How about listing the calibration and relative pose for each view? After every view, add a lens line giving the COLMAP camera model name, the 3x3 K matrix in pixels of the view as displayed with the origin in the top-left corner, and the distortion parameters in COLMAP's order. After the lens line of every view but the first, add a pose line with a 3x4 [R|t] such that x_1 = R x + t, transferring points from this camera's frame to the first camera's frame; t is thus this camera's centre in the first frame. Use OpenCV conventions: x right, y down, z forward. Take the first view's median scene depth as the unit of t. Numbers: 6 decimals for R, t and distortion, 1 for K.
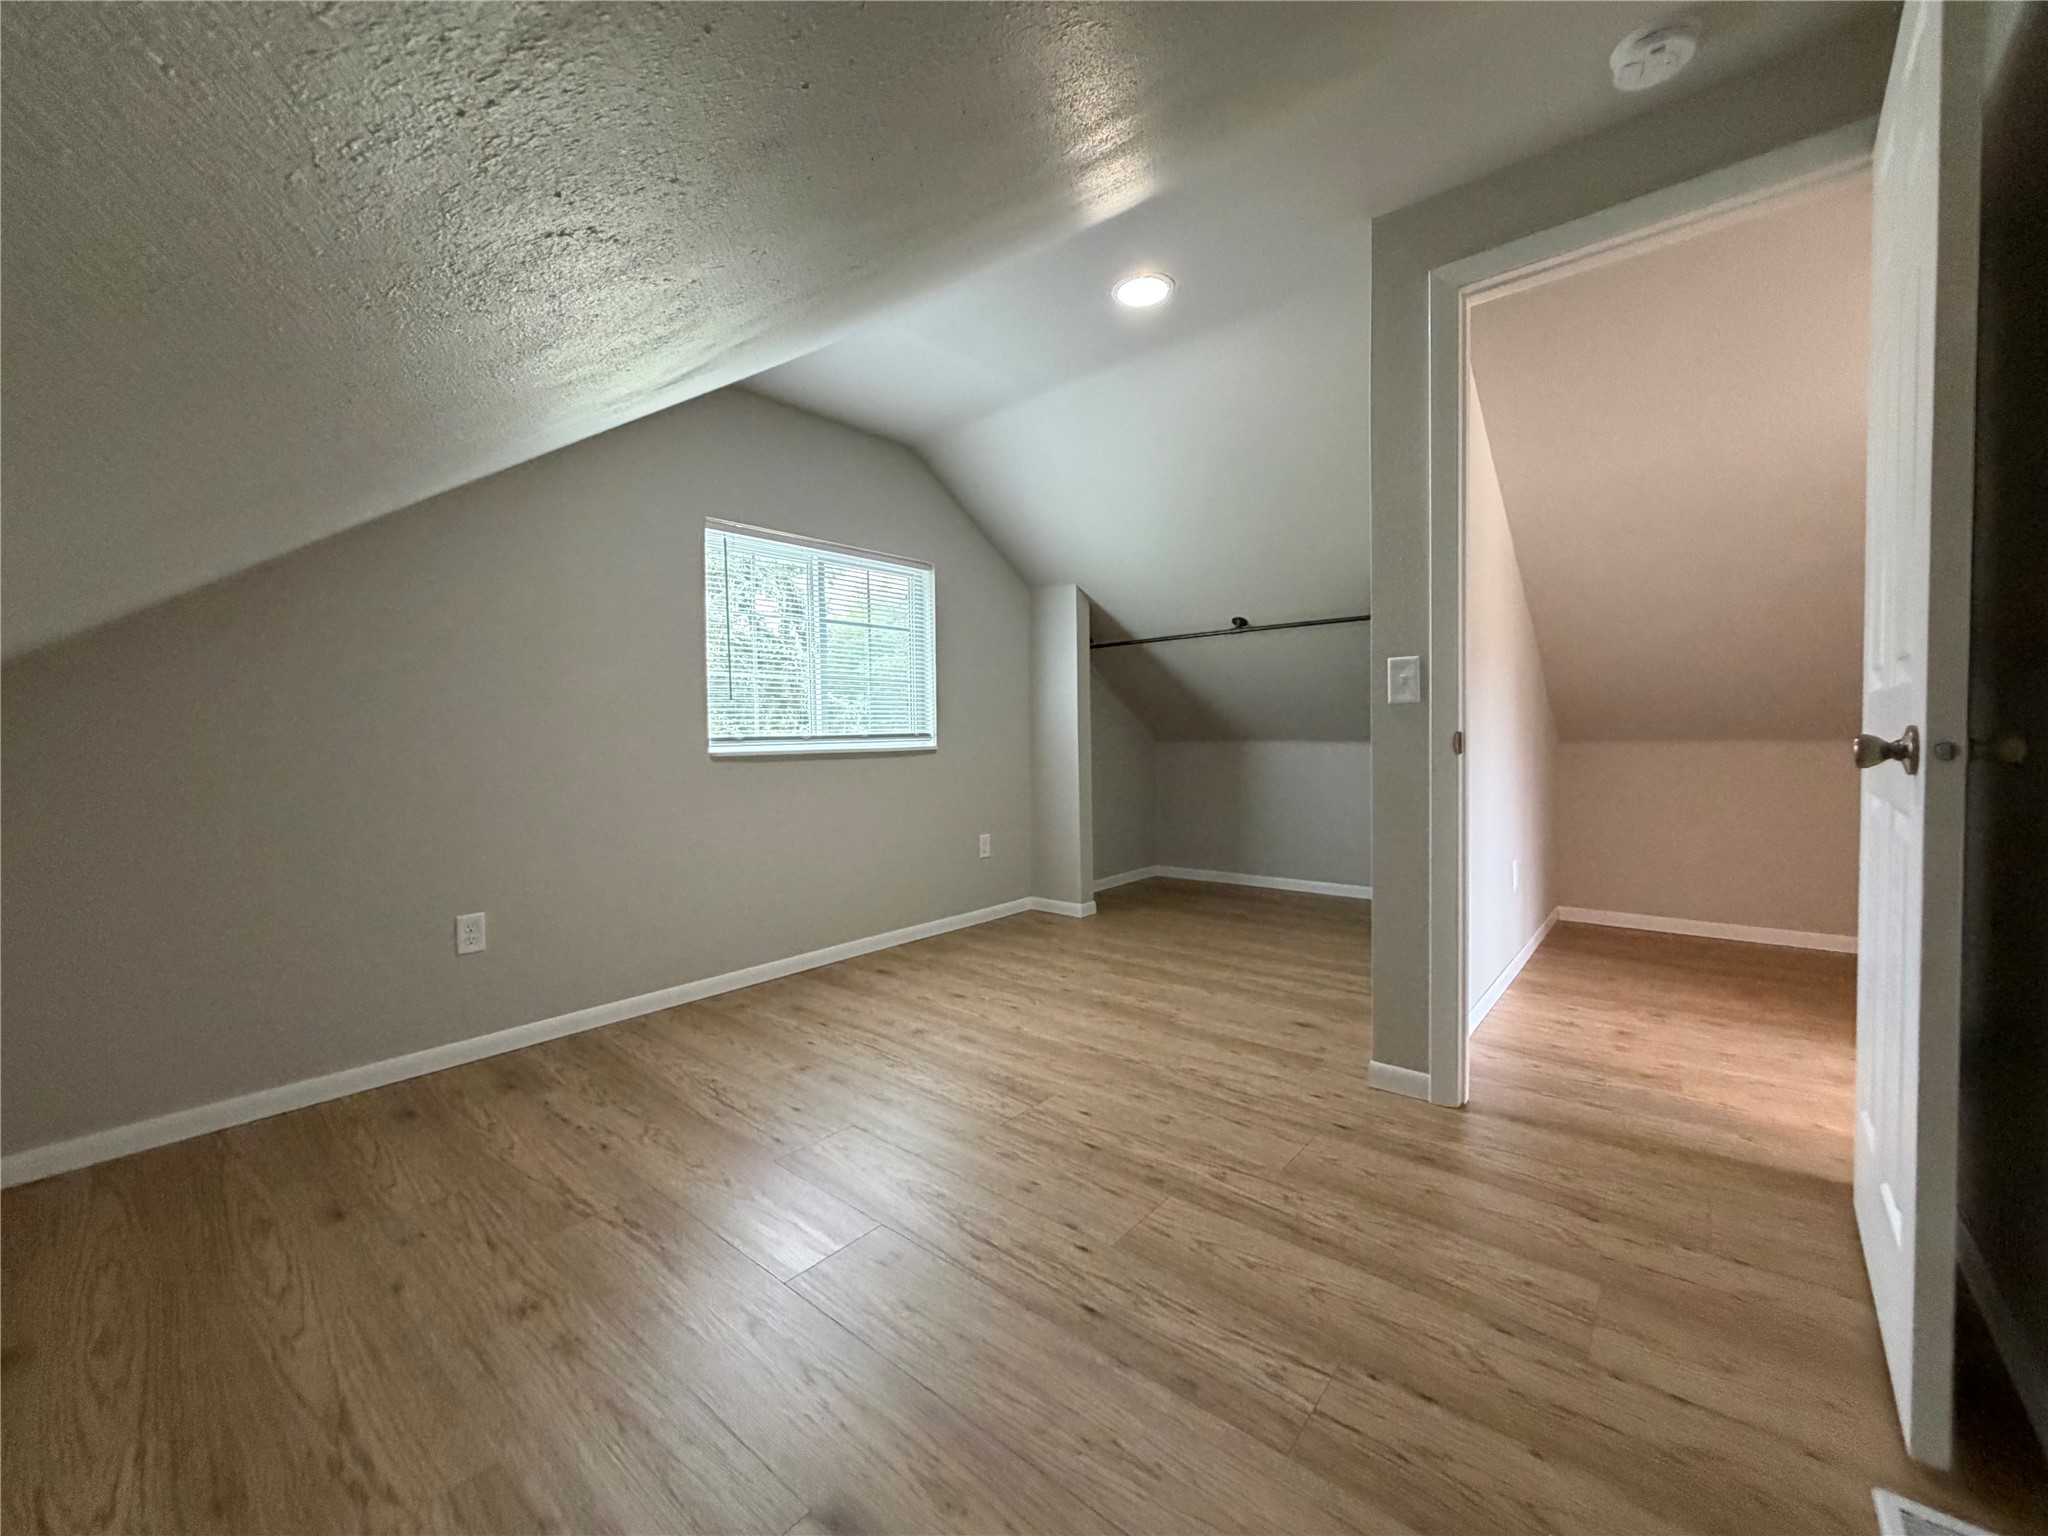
lens RADIAL K [[817.5, 0, 1016.6], [0, 817.5, 766.1], [0, 0, 1]] dist [0.002427, -0.000362]
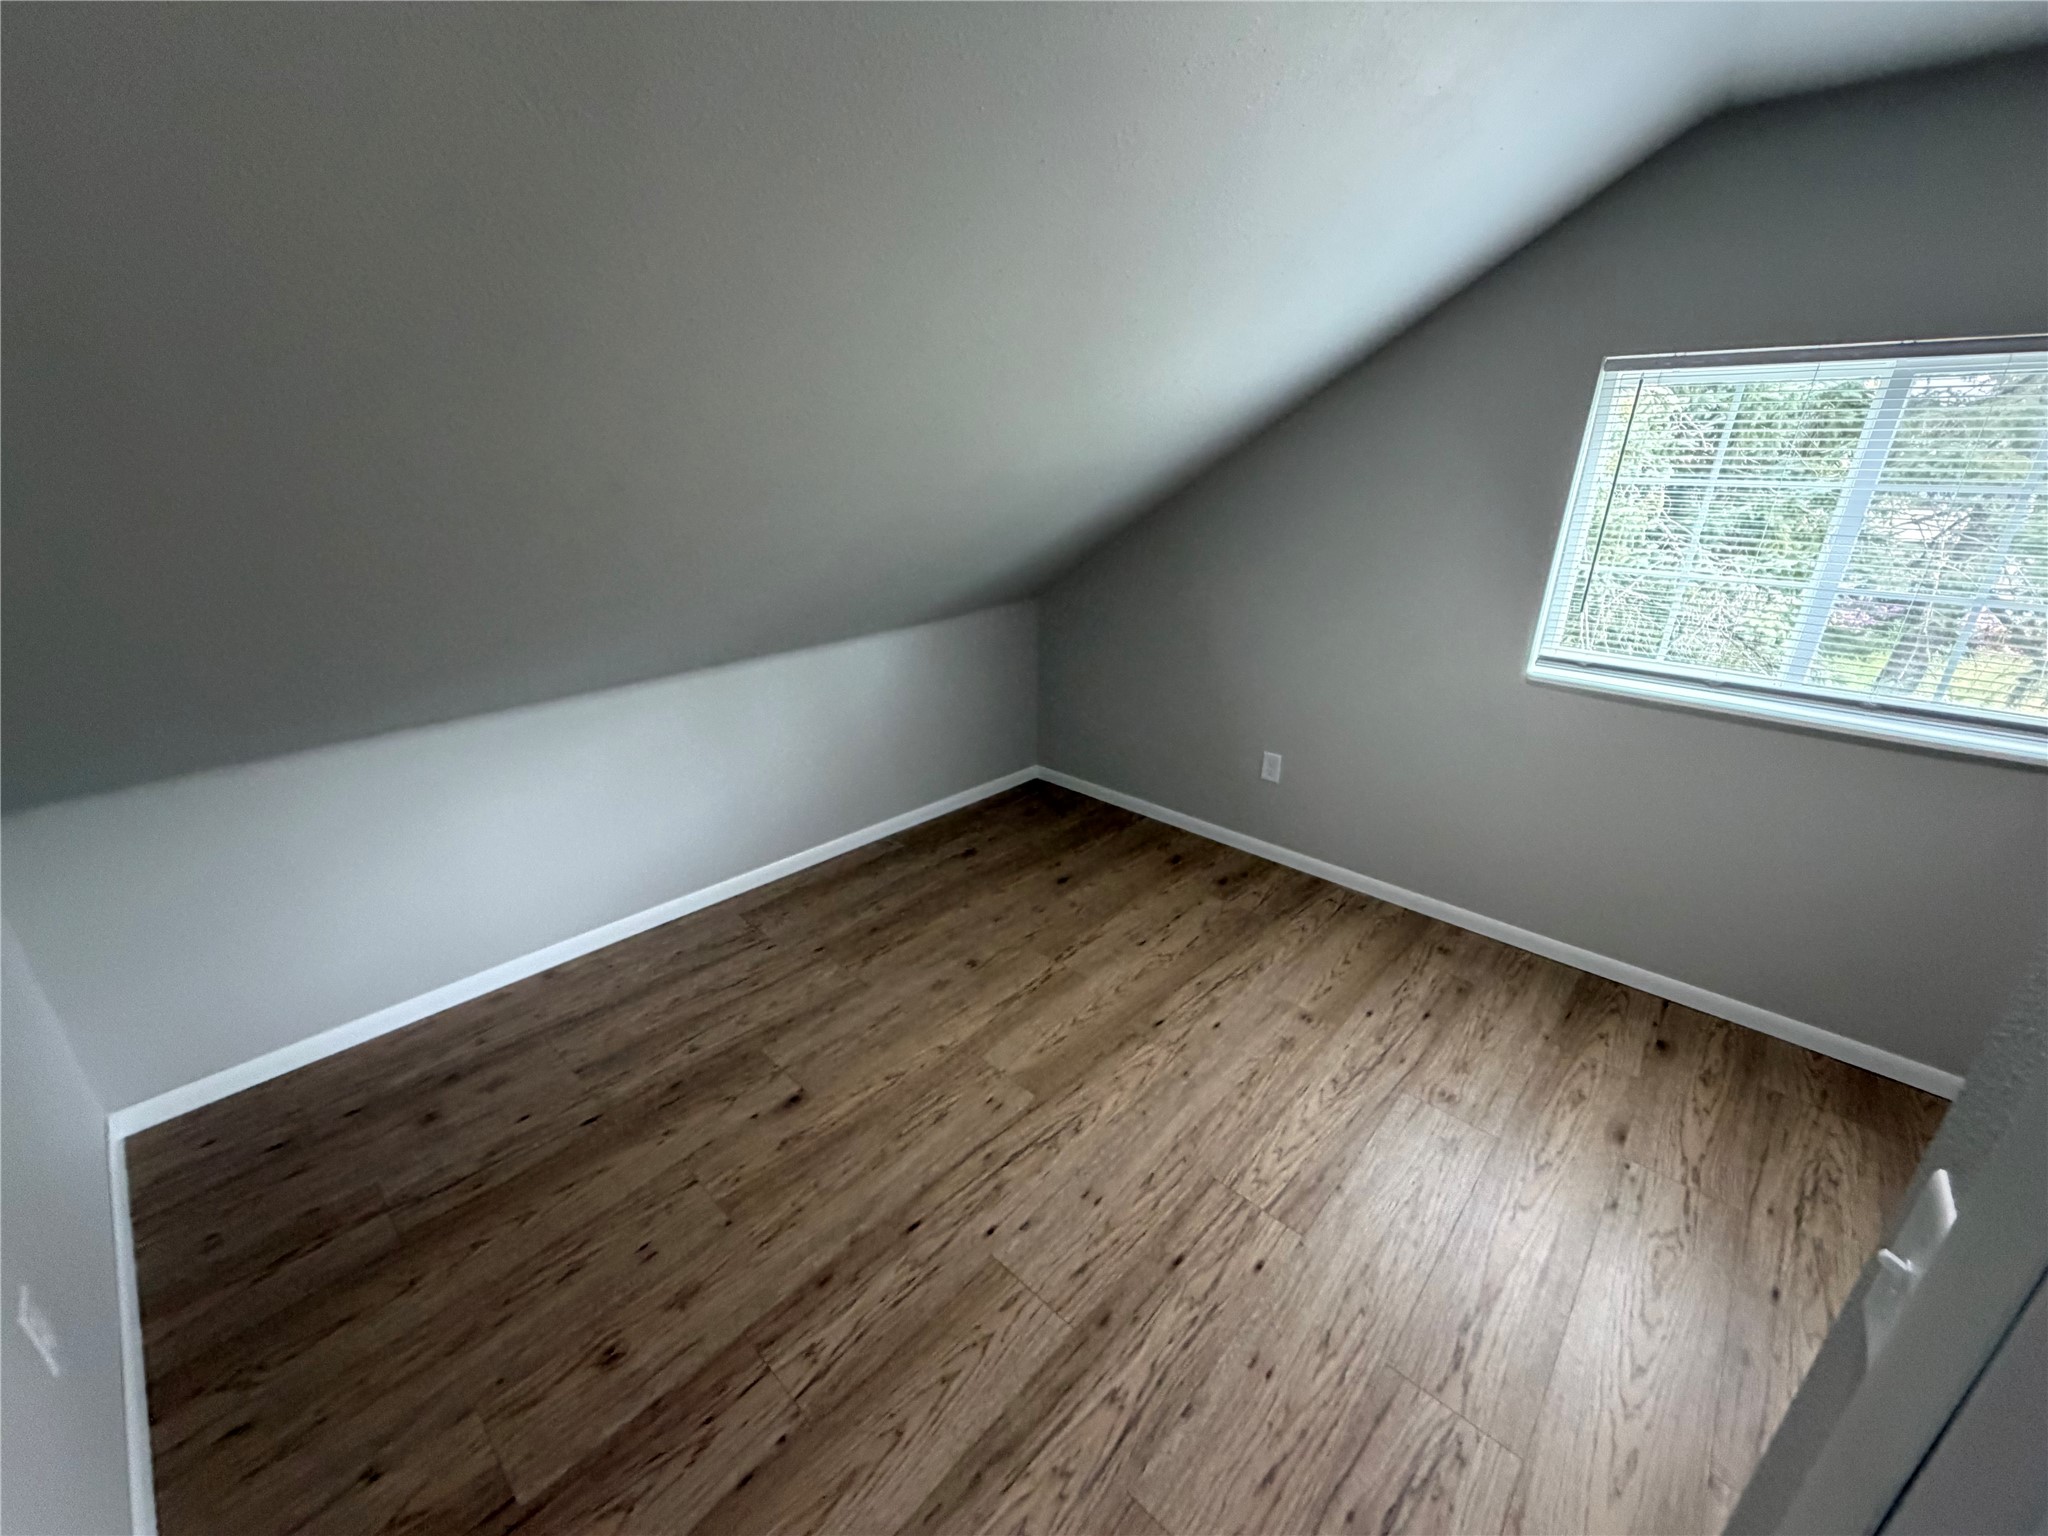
lens RADIAL K [[817.5, 0, 1025.6], [0, 817.5, 768.1], [0, 0, 1]] dist [0.002427, -0.000362]
pose [[-0.043431, 0.377481, -0.924998, 0.564460], [-0.046506, 0.924104, 0.379299, -0.275732], [0.997973, 0.059492, -0.022580, 0.662528]]
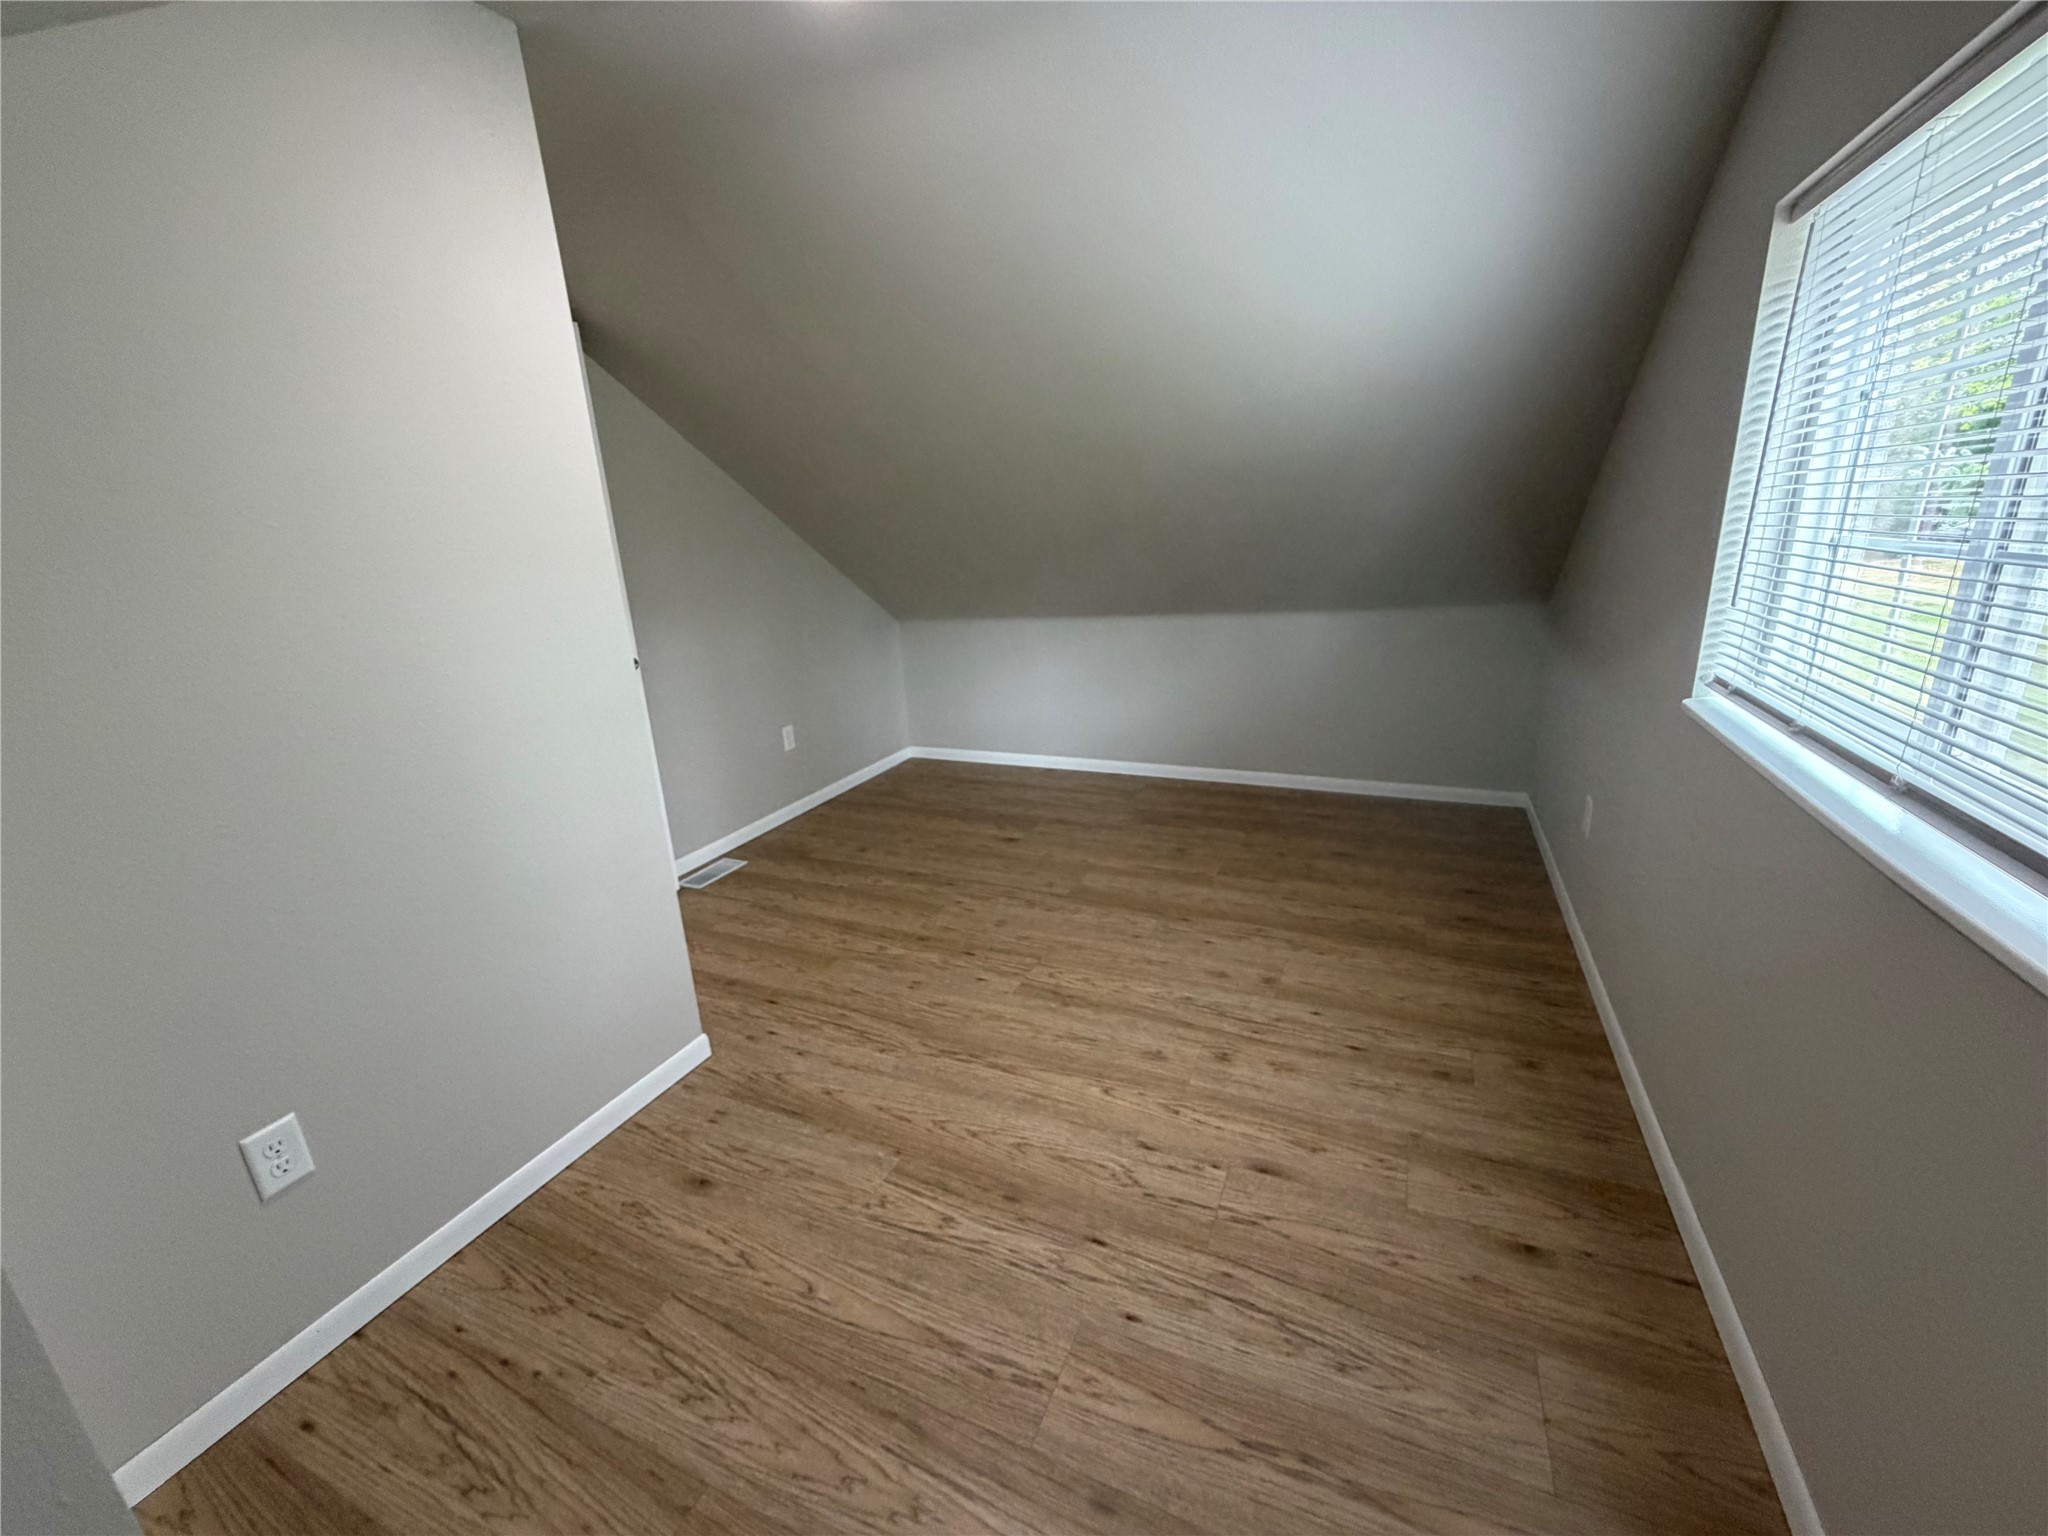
lens RADIAL K [[817.5, 0, 1020.1], [0, 817.5, 767.5], [0, 0, 1]] dist [0.002427, -0.000362]
pose [[-0.958903, 0.141256, -0.246072, 0.243611], [0.056356, 0.944805, 0.322750, -0.220983], [0.278080, 0.295619, -0.913937, 1.758281]]
